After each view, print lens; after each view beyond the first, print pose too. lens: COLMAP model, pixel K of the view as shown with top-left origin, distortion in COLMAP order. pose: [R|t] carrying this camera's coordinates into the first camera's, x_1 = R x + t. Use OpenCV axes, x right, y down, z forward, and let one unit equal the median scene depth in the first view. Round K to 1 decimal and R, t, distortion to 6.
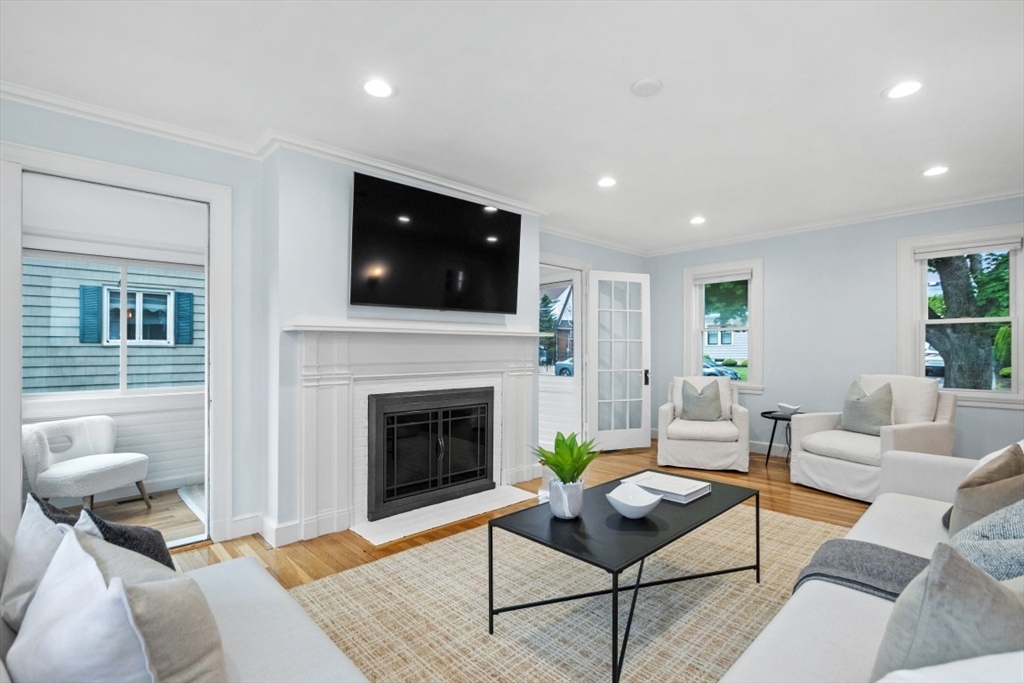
lens RADIAL K [[478.5, 0, 511.4], [0, 478.5, 355.9], [0, 0, 1]] dist [0.001592, 0.000192]
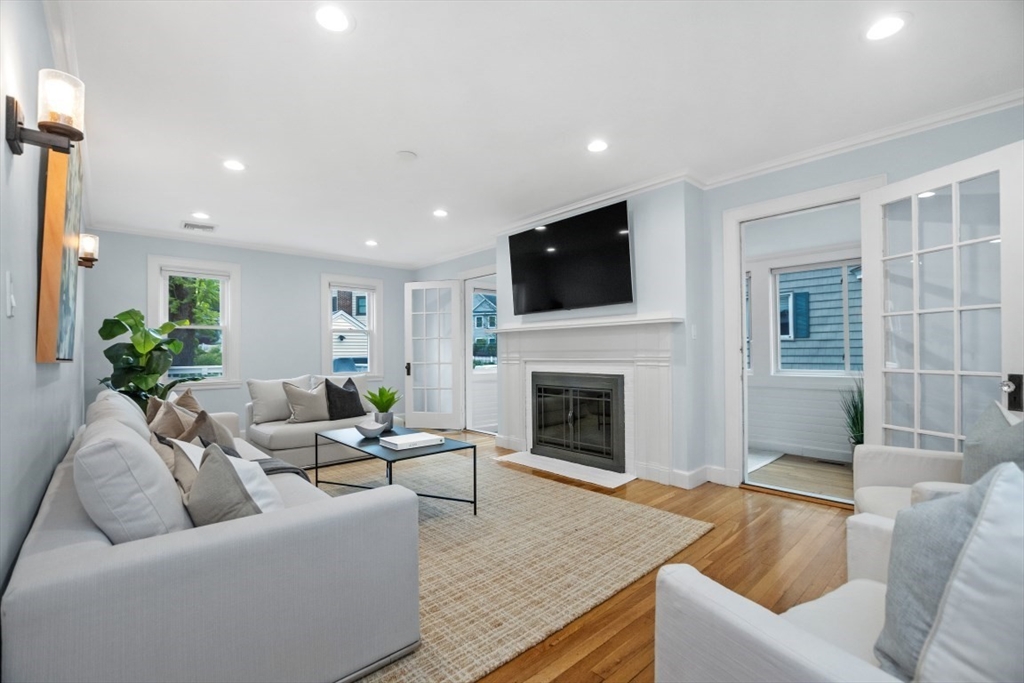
lens RADIAL K [[453.3, 0, 513.1], [0, 453.3, 342.1], [0, 0, 1]] dist [-0.002491, -0.000140]
pose [[0.001987, -0.019685, -0.999804, 0.427808], [0.001825, 0.999805, -0.019681, 0.005711], [0.999996, -0.001785, 0.002022, 0.347245]]
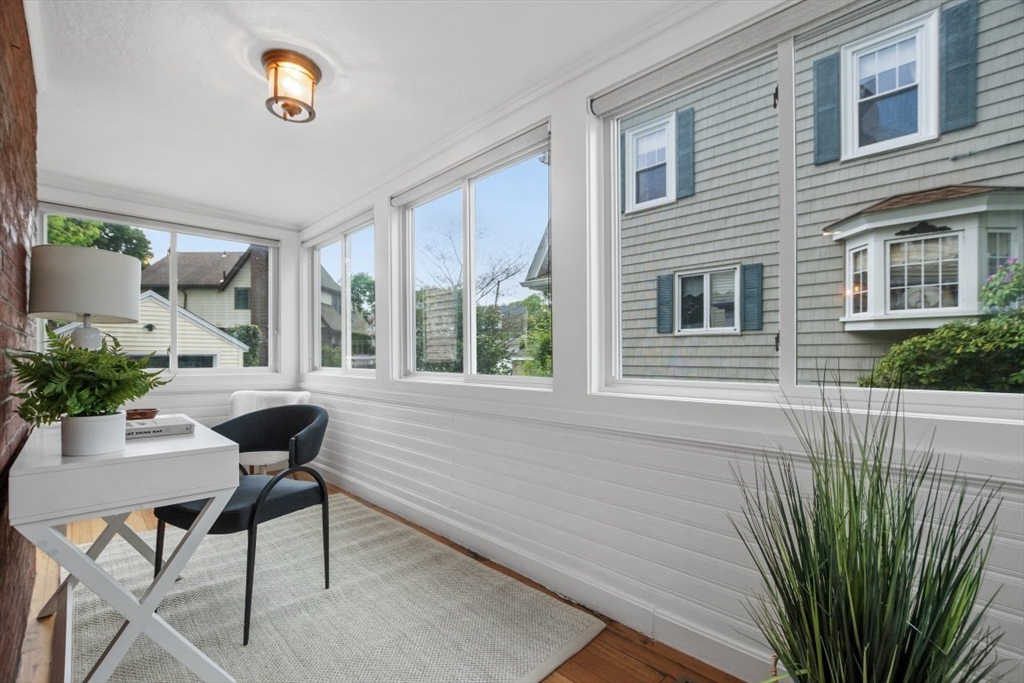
lens RADIAL K [[453.3, 0, 511.3], [0, 453.3, 350.2], [0, 0, 1]] dist [-0.002491, -0.000140]
pose [[0.033685, -0.009642, -0.999386, 0.038404], [-0.009943, 0.999901, -0.009982, 0.019906], [0.999383, 0.010273, 0.033585, 0.649617]]
